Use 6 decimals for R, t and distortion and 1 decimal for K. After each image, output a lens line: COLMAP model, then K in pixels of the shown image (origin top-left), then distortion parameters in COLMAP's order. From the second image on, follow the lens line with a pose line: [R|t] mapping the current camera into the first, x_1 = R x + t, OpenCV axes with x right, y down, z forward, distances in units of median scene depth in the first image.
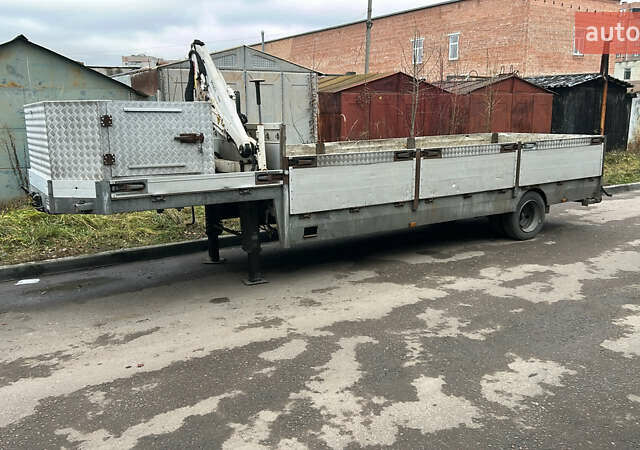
lens RADIAL K [[547.1, 0, 320.0], [0, 547.1, 225.0], [0, 0, 1]] dist [0.061712, 0.000106]
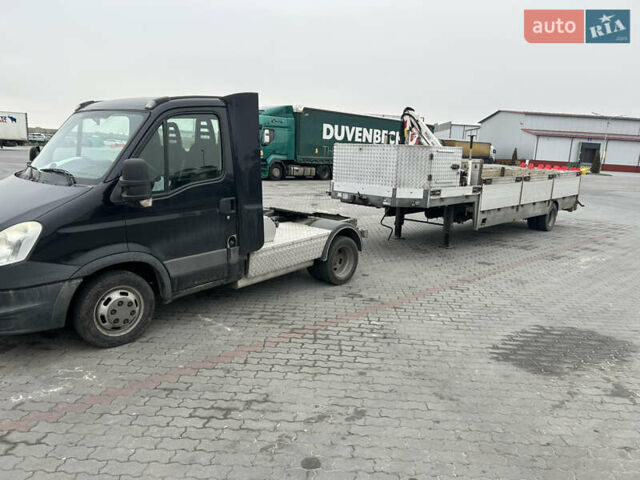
lens RADIAL K [[488.4, 0, 320.0], [0, 488.4, 240.0], [0, 0, 1]] dist [0.054658, -0.071203]
pose [[0.967746, -0.004516, 0.251886, -0.895774], [0.005950, 0.999970, -0.004930, 0.074974], [-0.251857, 0.006269, 0.967744, -0.381438]]
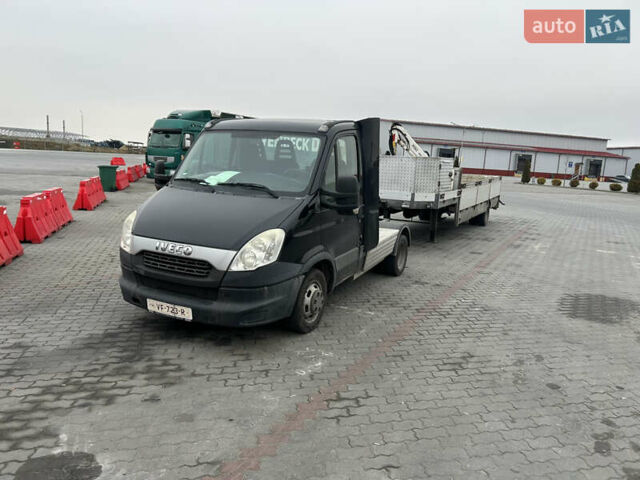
lens RADIAL K [[488.4, 0, 320.0], [0, 488.4, 240.0], [0, 0, 1]] dist [0.054658, -0.071203]
pose [[0.863730, -0.041154, 0.502271, -1.398735], [0.048606, 0.998816, -0.001747, 0.068417], [-0.501605, 0.025923, 0.864709, -0.358492]]
